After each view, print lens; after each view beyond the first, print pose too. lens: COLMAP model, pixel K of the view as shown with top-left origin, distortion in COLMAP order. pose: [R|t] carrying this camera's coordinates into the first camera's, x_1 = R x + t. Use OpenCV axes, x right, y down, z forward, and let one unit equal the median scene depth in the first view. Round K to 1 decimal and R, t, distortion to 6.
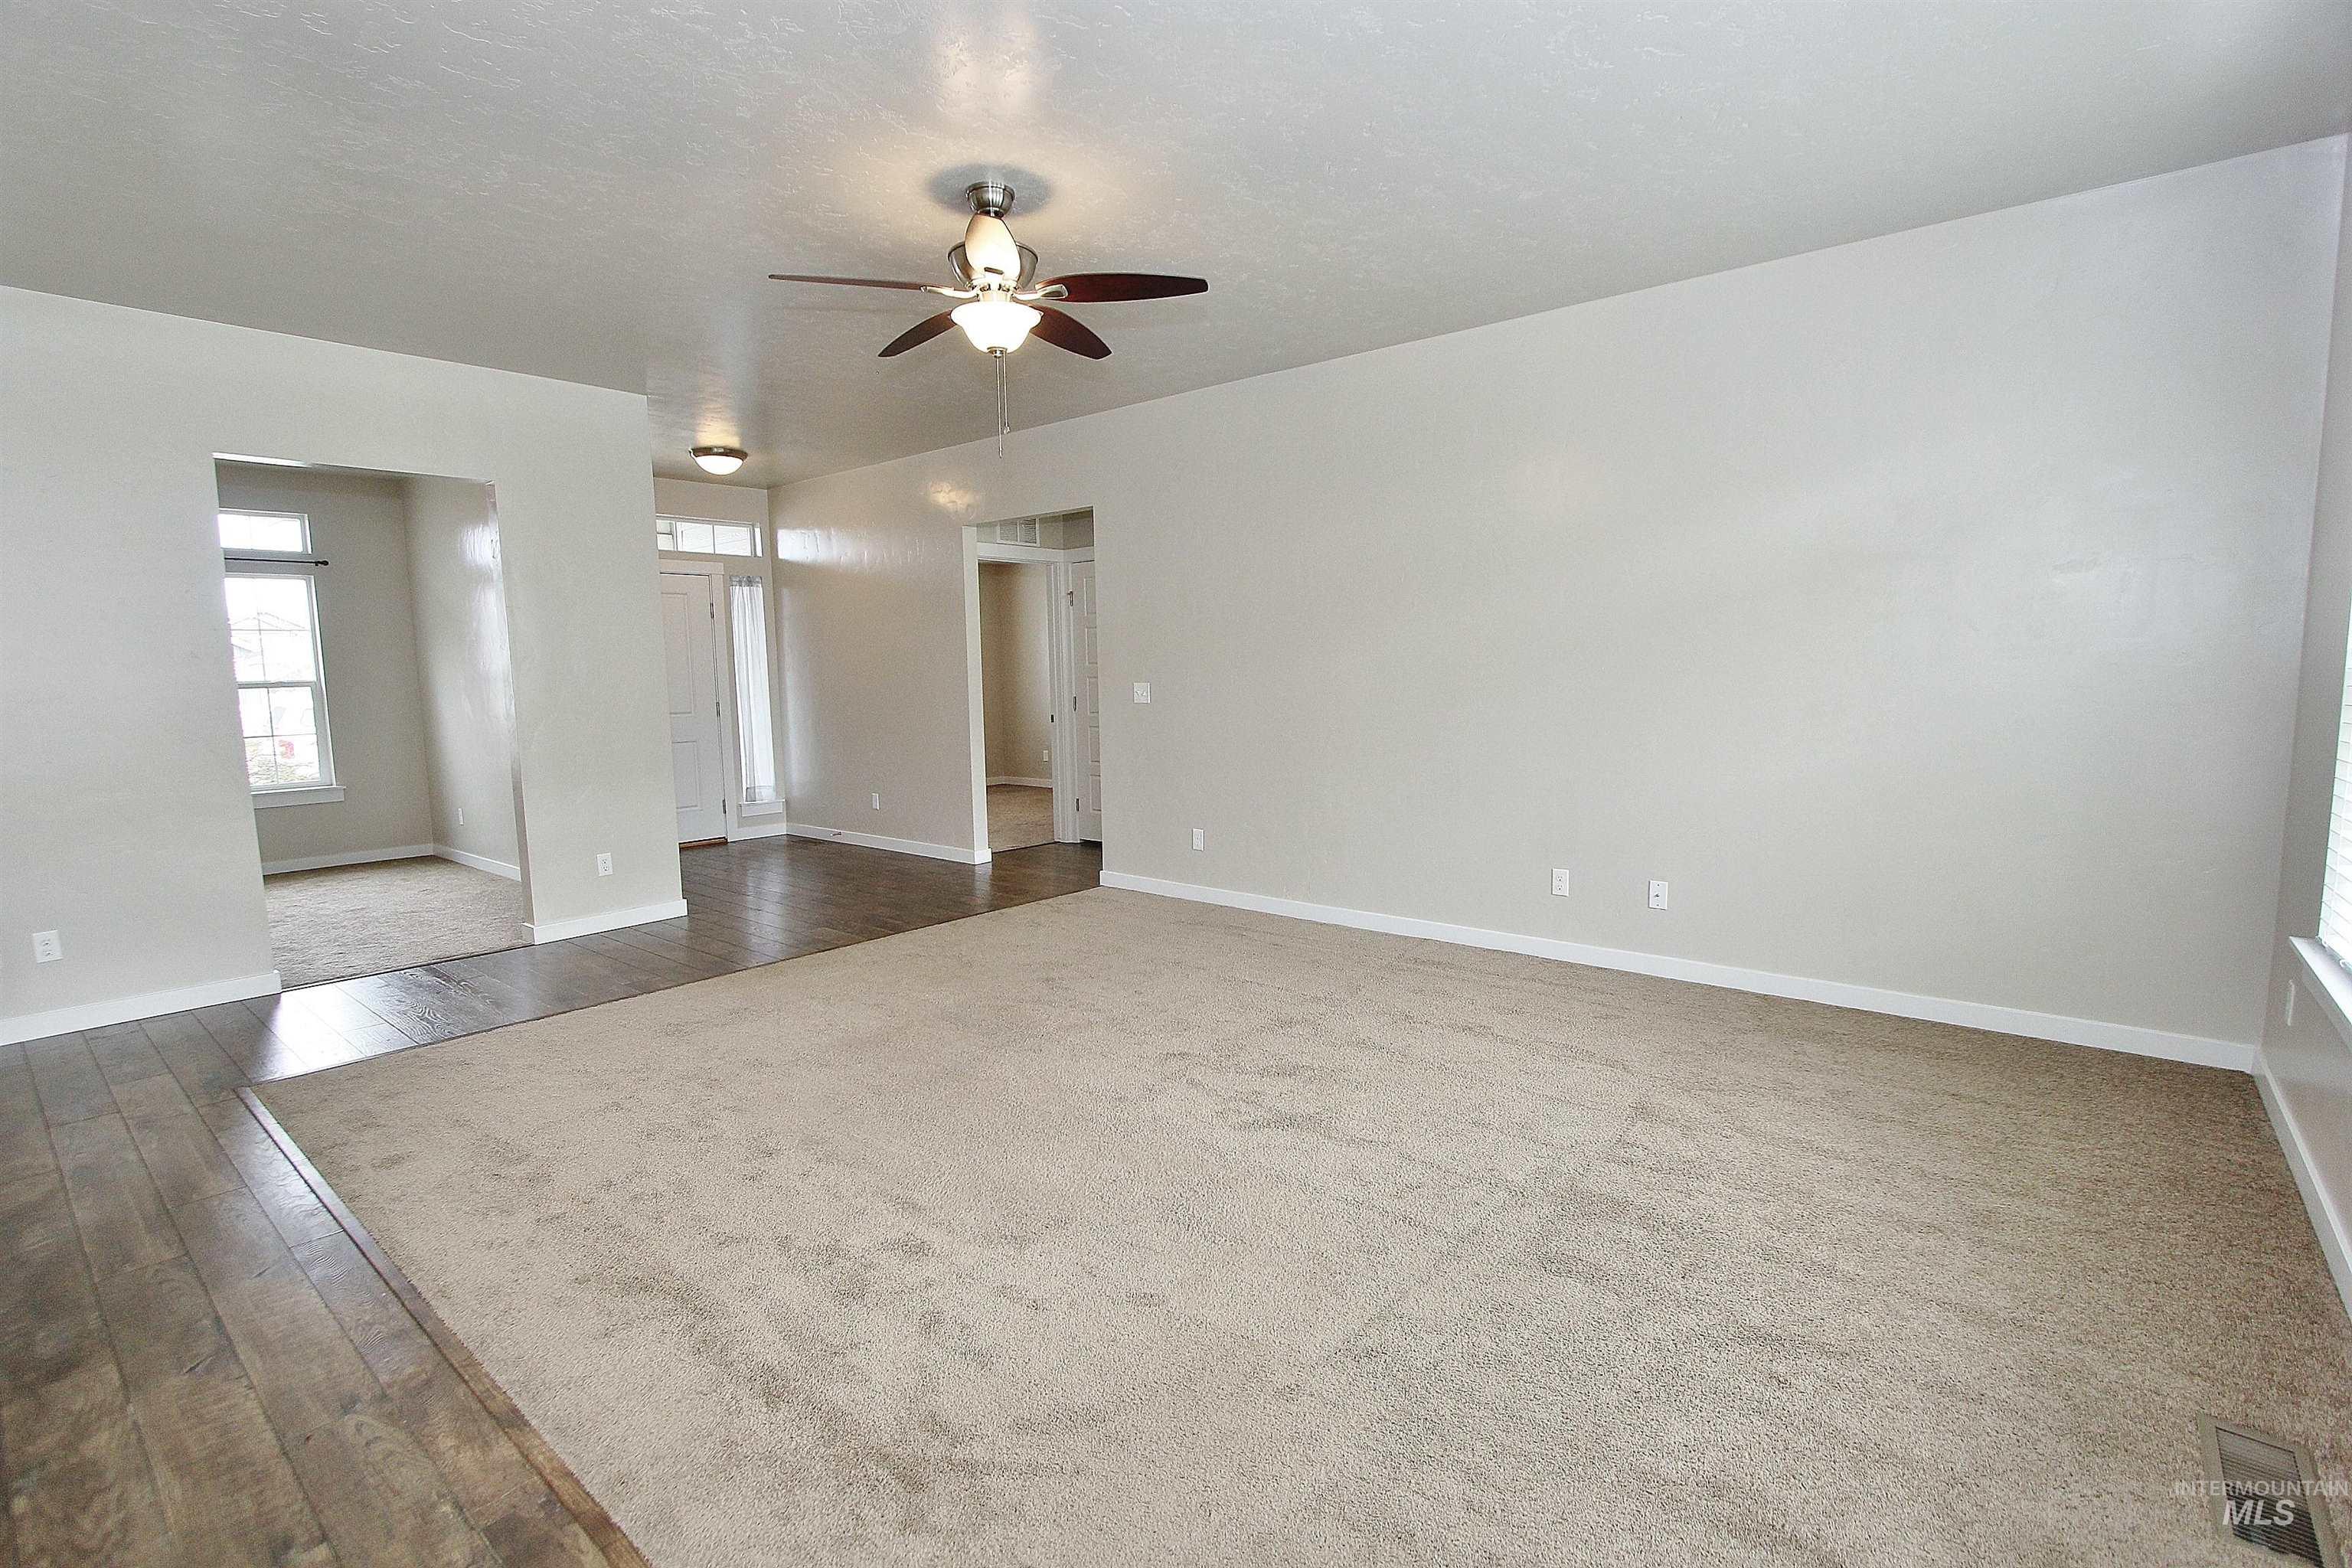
lens RADIAL K [[1088.2, 0, 1164.3], [0, 1088.2, 789.1], [0, 0, 1]] dist [-0.014622, -0.001086]
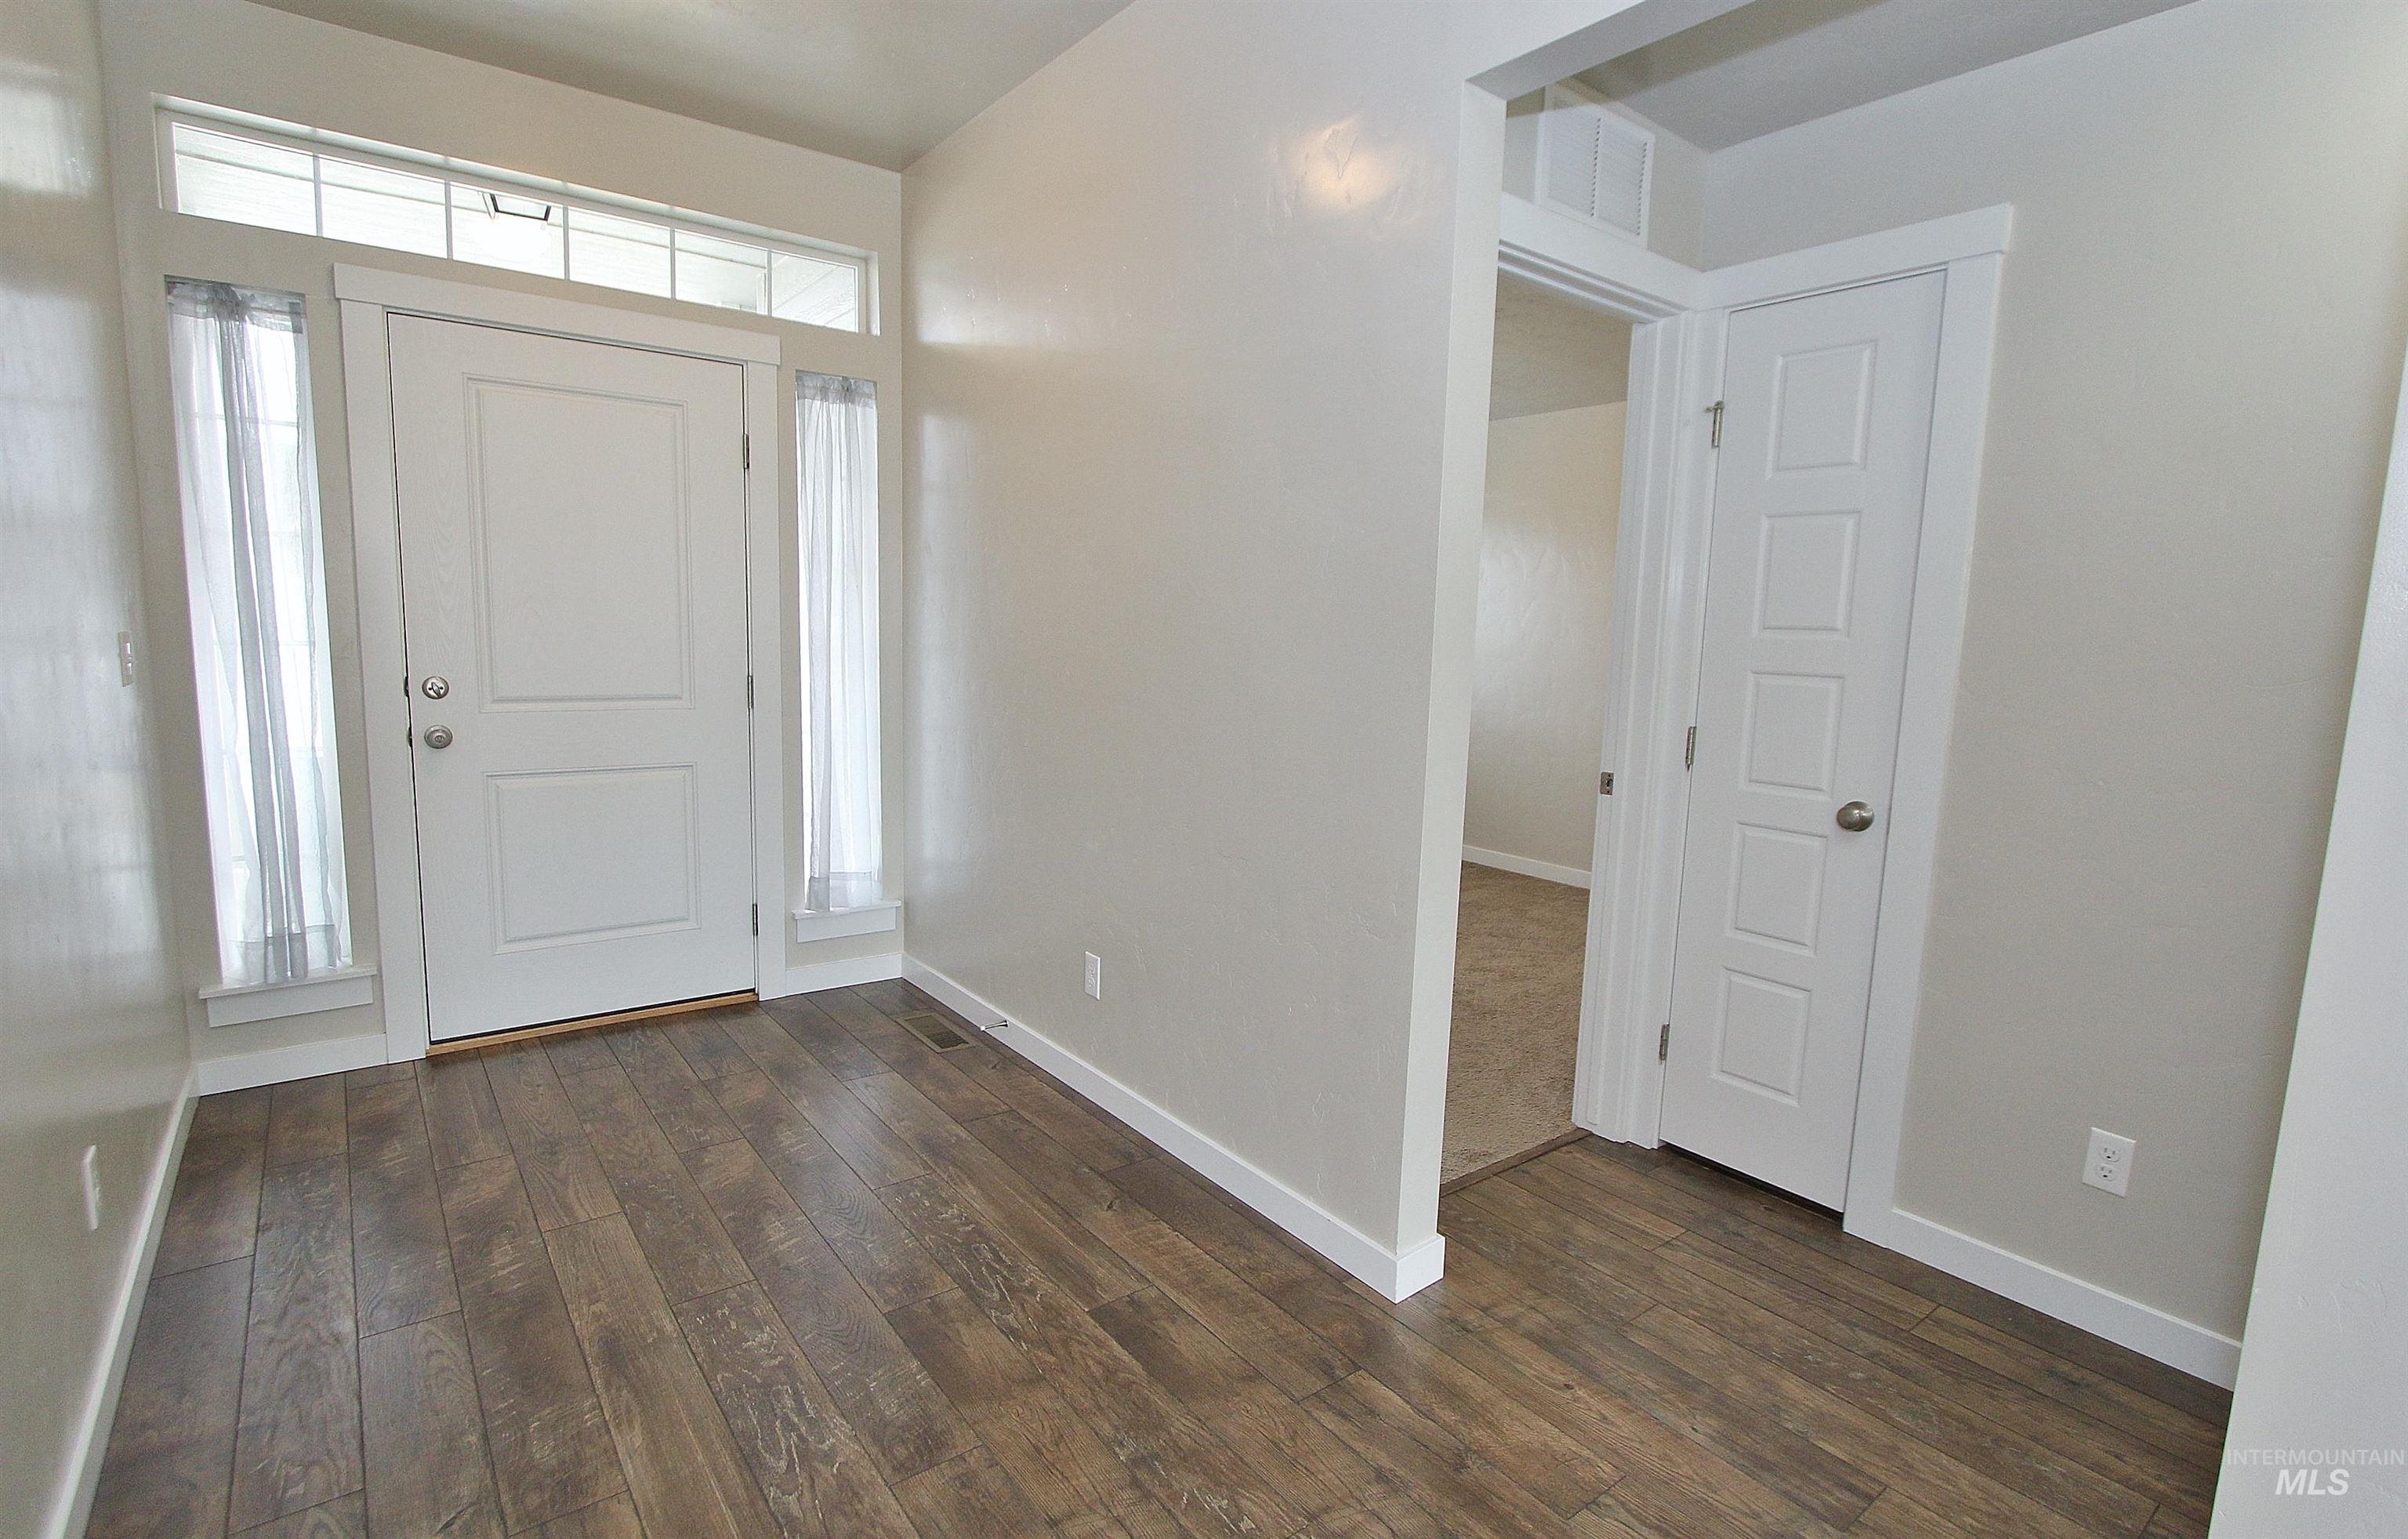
lens RADIAL K [[1151.7, 0, 1191.4], [0, 1151.7, 767.2], [0, 0, 1]] dist [-0.003711, -0.000721]
pose [[0.976016, 0.073419, -0.204944, -0.151127], [-0.069677, 0.997246, 0.025425, -0.067235], [0.206246, -0.010535, 0.978443, 0.596608]]
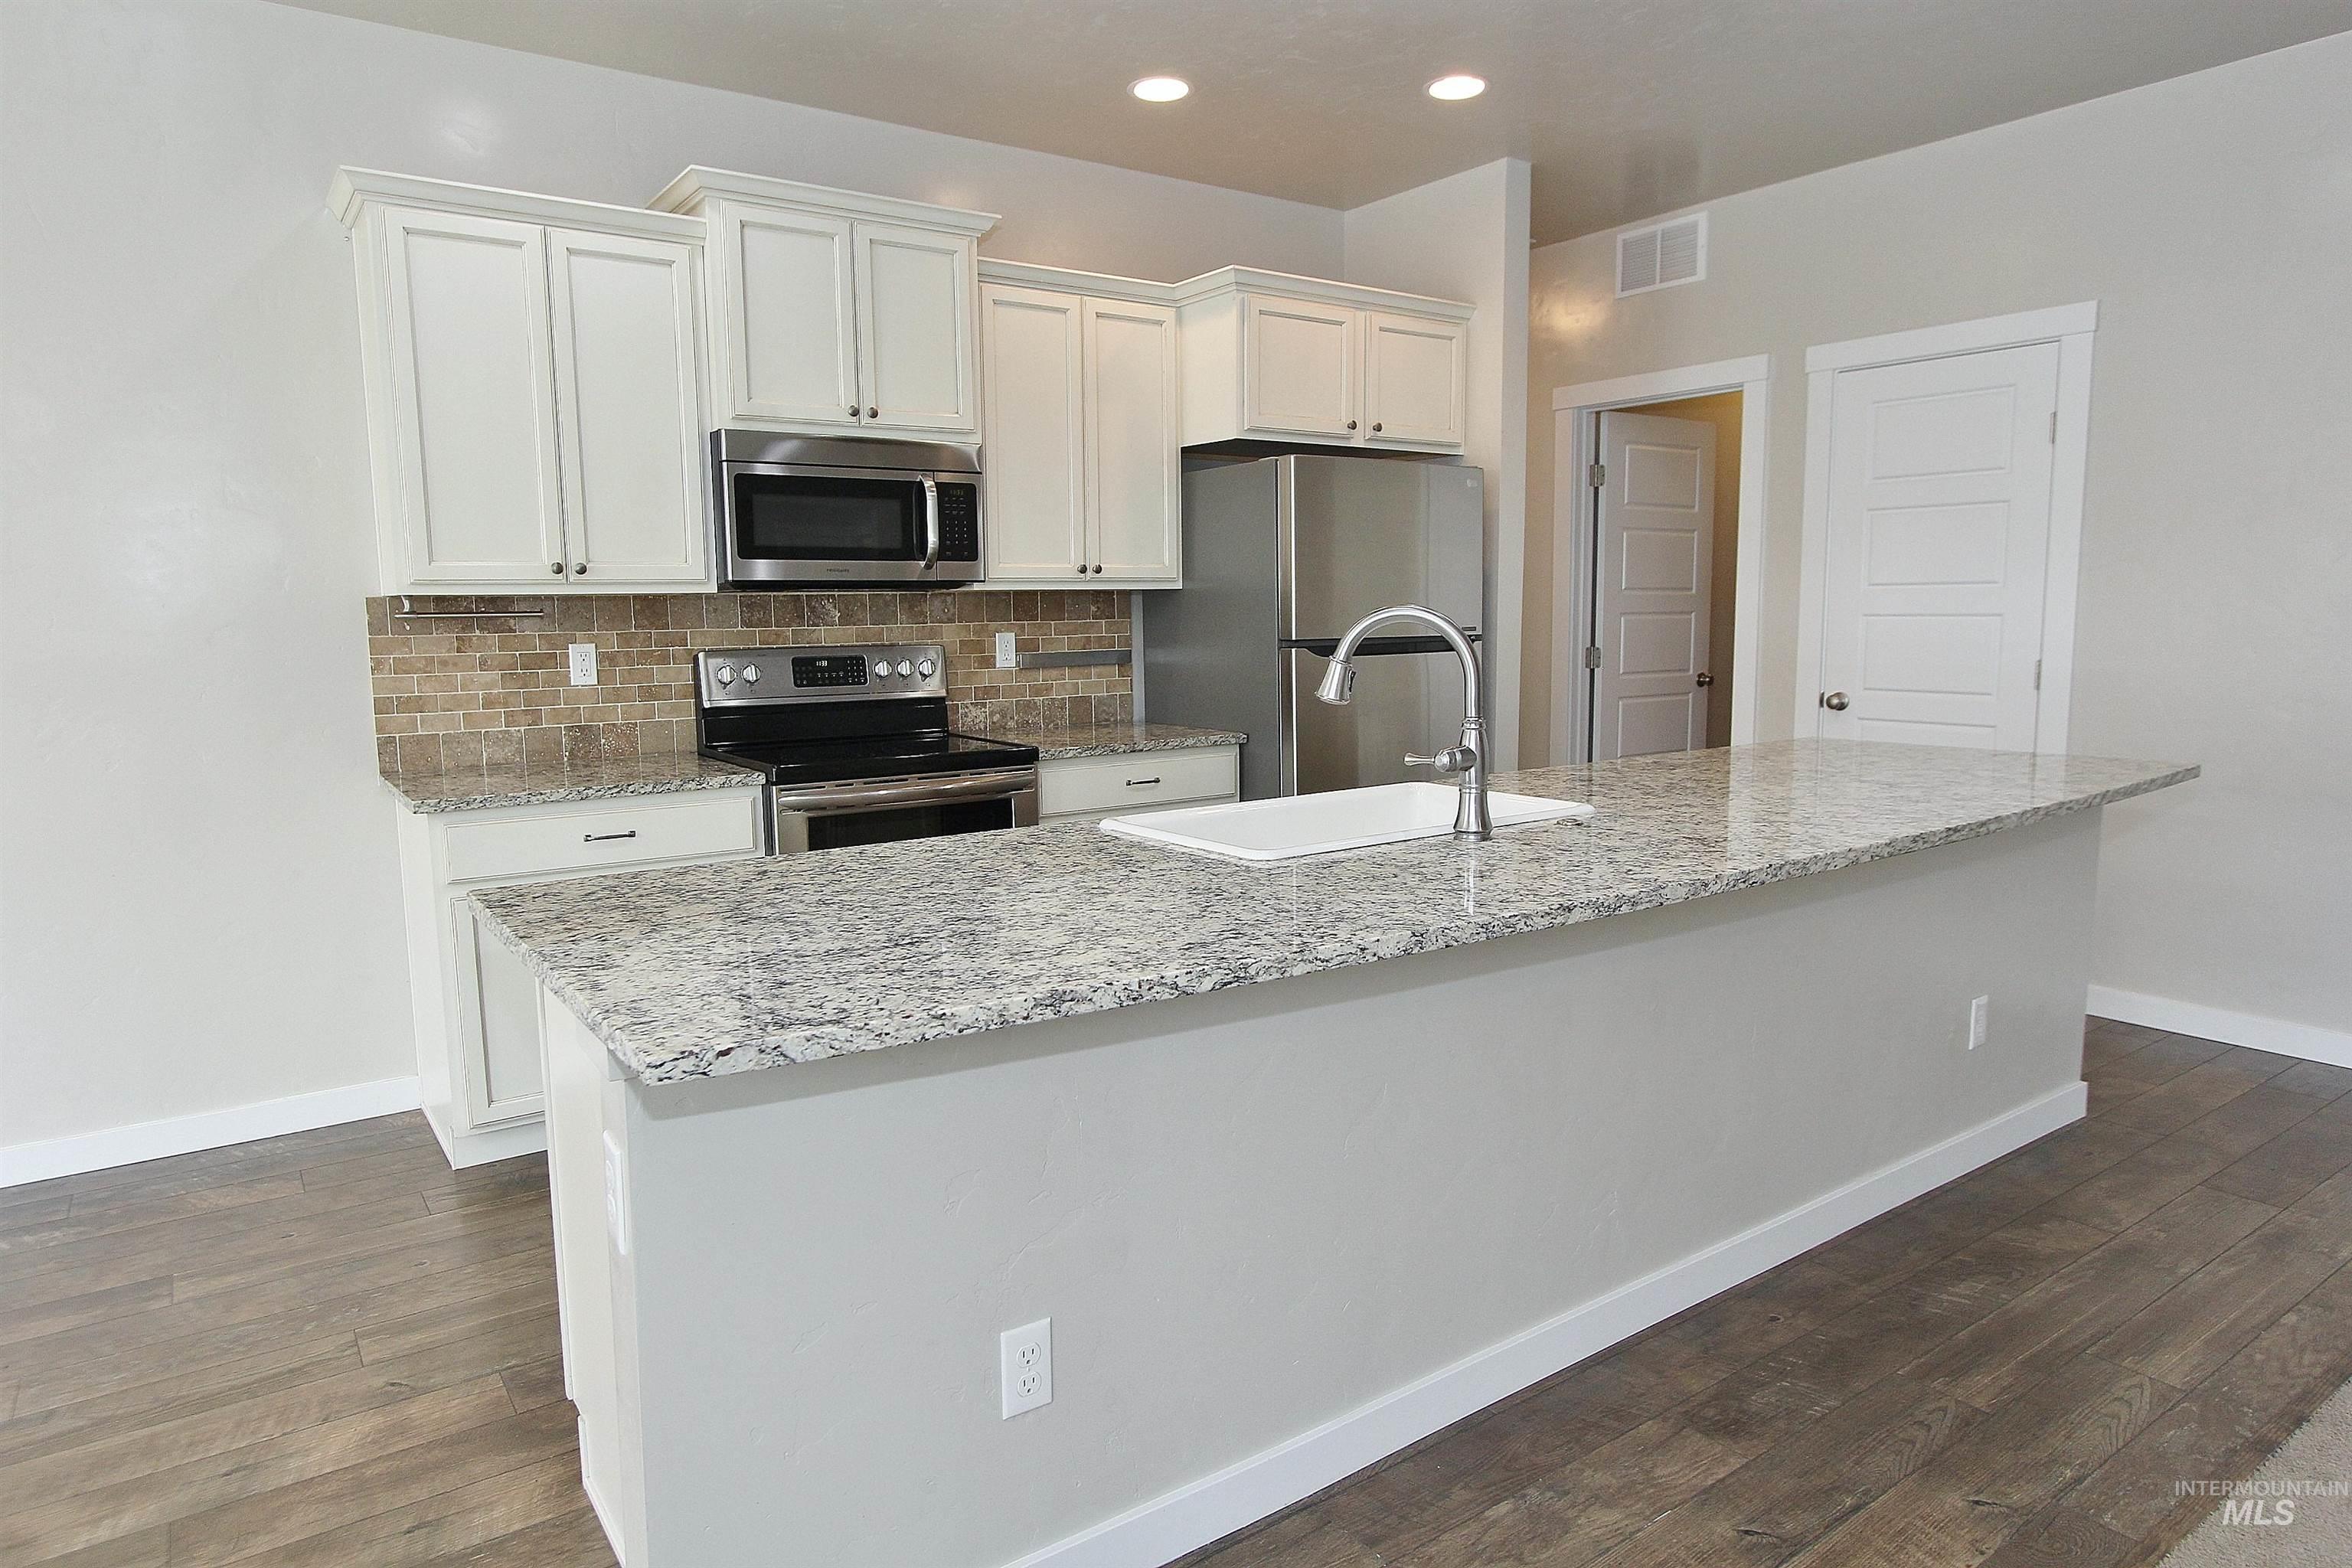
lens RADIAL K [[1409.0, 0, 1179.4], [0, 1409.0, 788.7], [0, 0, 1]] dist [-0.020696, 0.007442]
pose [[-0.238595, 0.144337, -0.960333, 0.002539], [-0.098345, 0.980218, 0.171759, -0.017684], [0.966127, 0.135424, -0.219680, 0.193703]]
